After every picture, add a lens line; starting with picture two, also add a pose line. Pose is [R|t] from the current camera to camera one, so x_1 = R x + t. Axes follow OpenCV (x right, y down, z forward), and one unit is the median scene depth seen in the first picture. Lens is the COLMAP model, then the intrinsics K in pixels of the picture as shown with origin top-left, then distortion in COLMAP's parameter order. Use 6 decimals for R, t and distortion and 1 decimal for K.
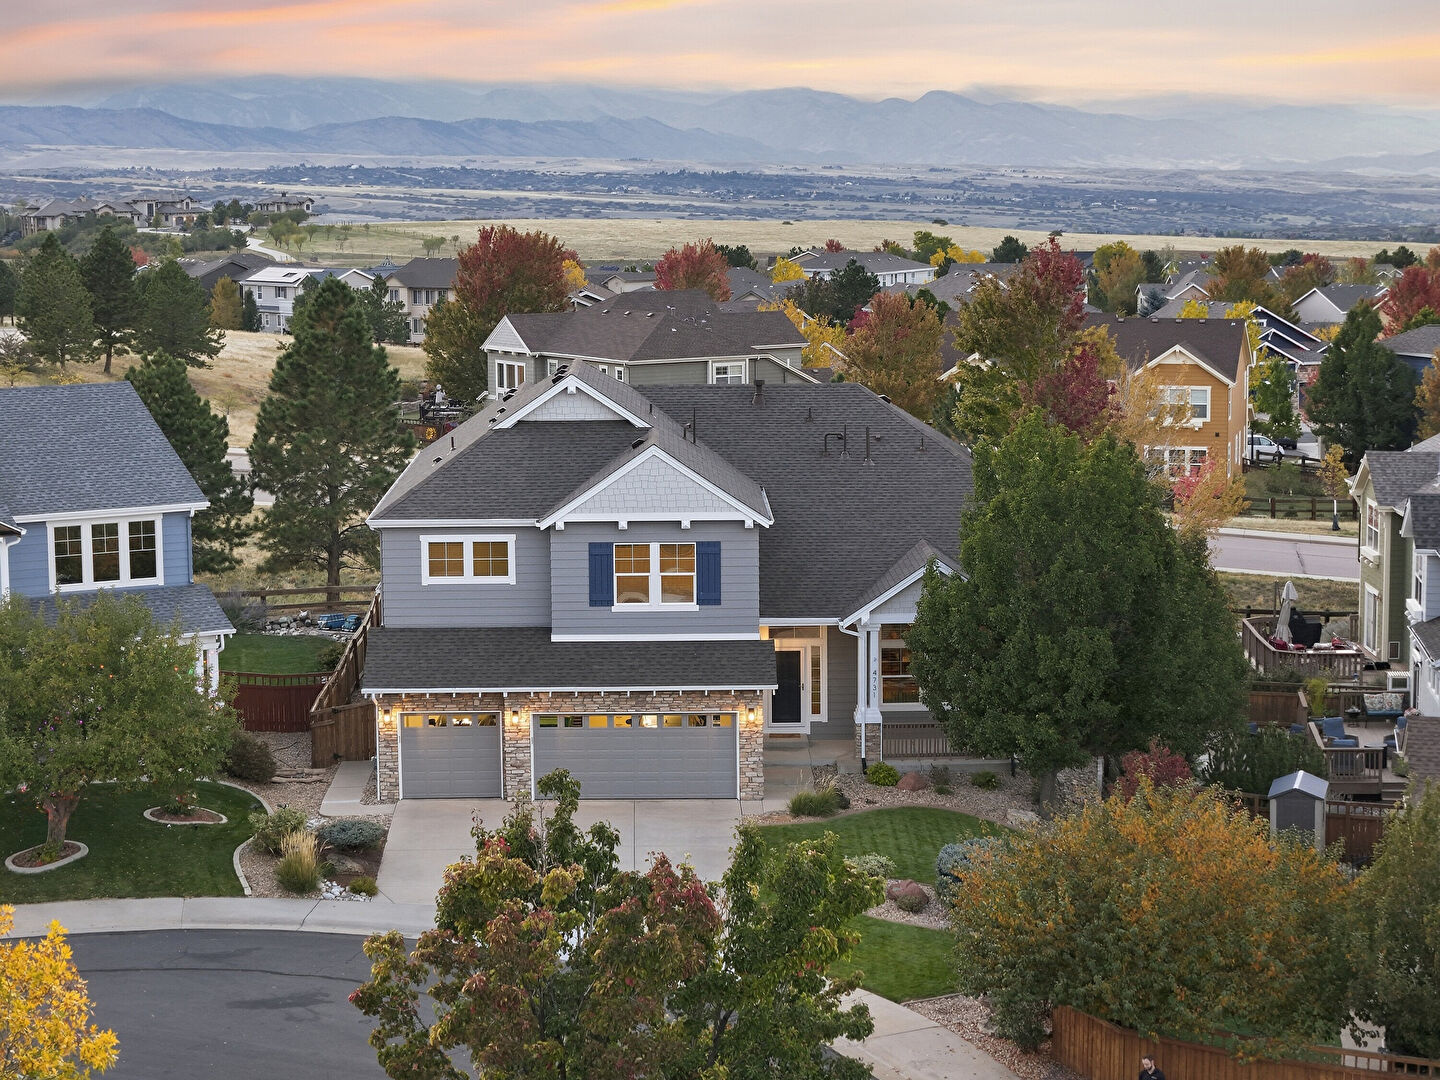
lens RADIAL K [[3000.0, 0, 720.0], [0, 3000.0, 540.0], [0, 0, 1]] dist [-0.480755, -0.009926]
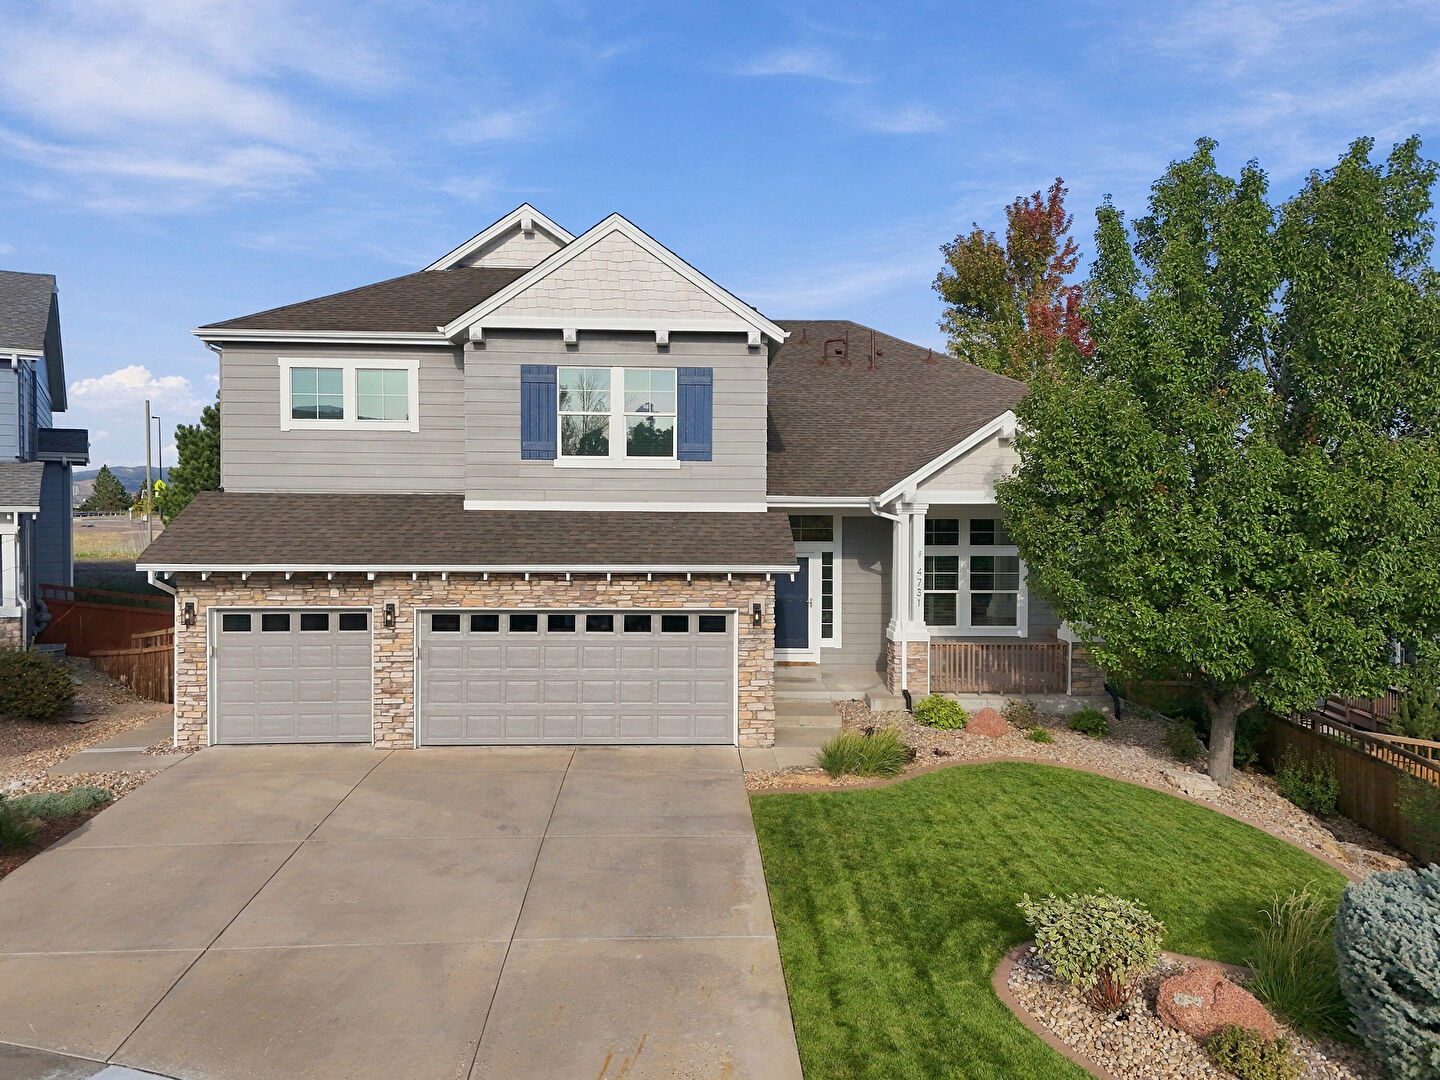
lens RADIAL K [[1066.8, 0, 720.0], [0, 1066.8, 540.0], [0, 0, 1]] dist [0.029764, -0.007905]
pose [[0.999837, 0.010394, 0.014735, -0.001232], [-0.008817, 0.994606, -0.103345, 0.065605], [-0.015729, 0.103198, 0.994536, 0.757049]]
